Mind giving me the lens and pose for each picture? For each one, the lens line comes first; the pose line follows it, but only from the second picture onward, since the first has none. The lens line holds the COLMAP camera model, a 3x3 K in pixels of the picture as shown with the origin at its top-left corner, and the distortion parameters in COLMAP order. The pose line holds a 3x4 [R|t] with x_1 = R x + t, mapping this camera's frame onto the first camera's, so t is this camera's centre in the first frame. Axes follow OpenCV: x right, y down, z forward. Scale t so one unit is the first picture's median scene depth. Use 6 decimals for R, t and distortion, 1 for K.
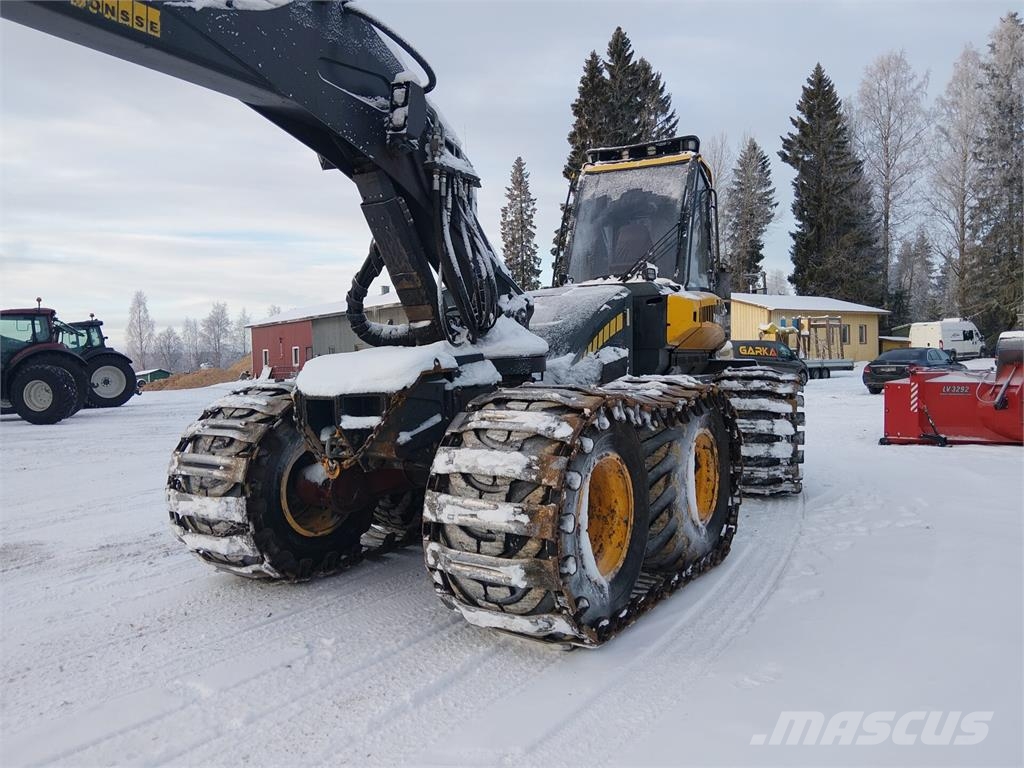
lens RADIAL K [[772.0, 0, 512.0], [0, 772.0, 384.0], [0, 0, 1]] dist [0.065835, -0.089961]
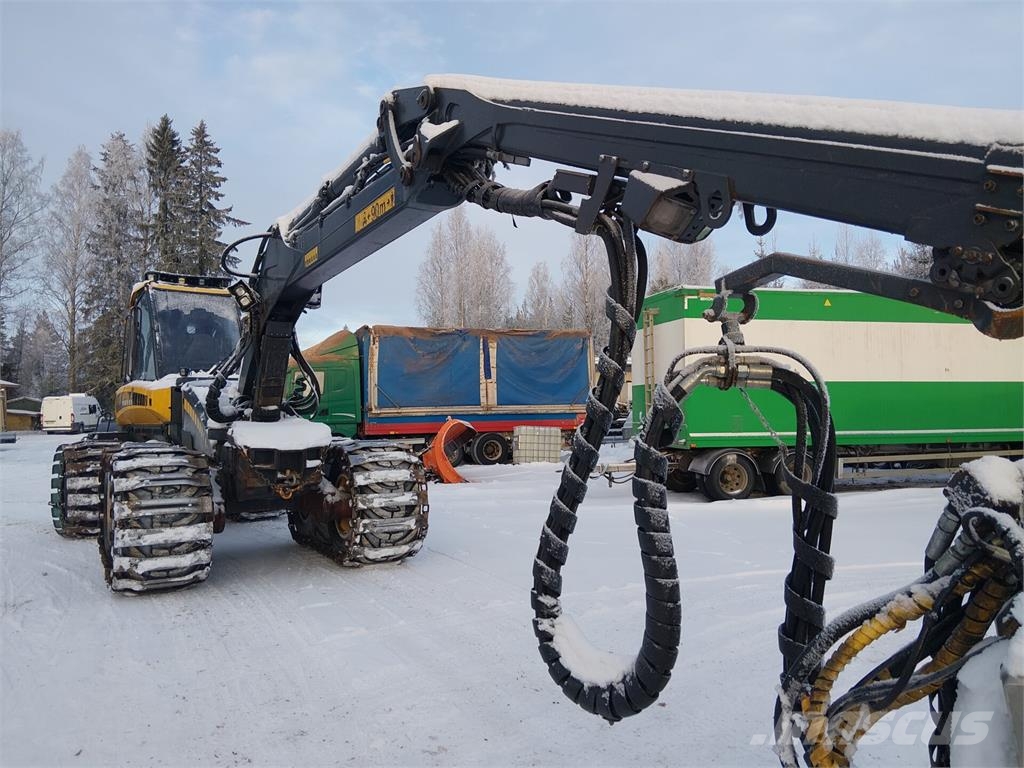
lens RADIAL K [[784.3, 0, 523.7], [0, 784.3, 374.7], [0, 0, 1]] dist [0.111833, -0.204242]
pose [[0.428797, 0.051633, 0.901924, -1.455382], [0.041801, 0.996162, -0.076901, 0.004783], [-0.902433, 0.070676, 0.424993, -0.218769]]
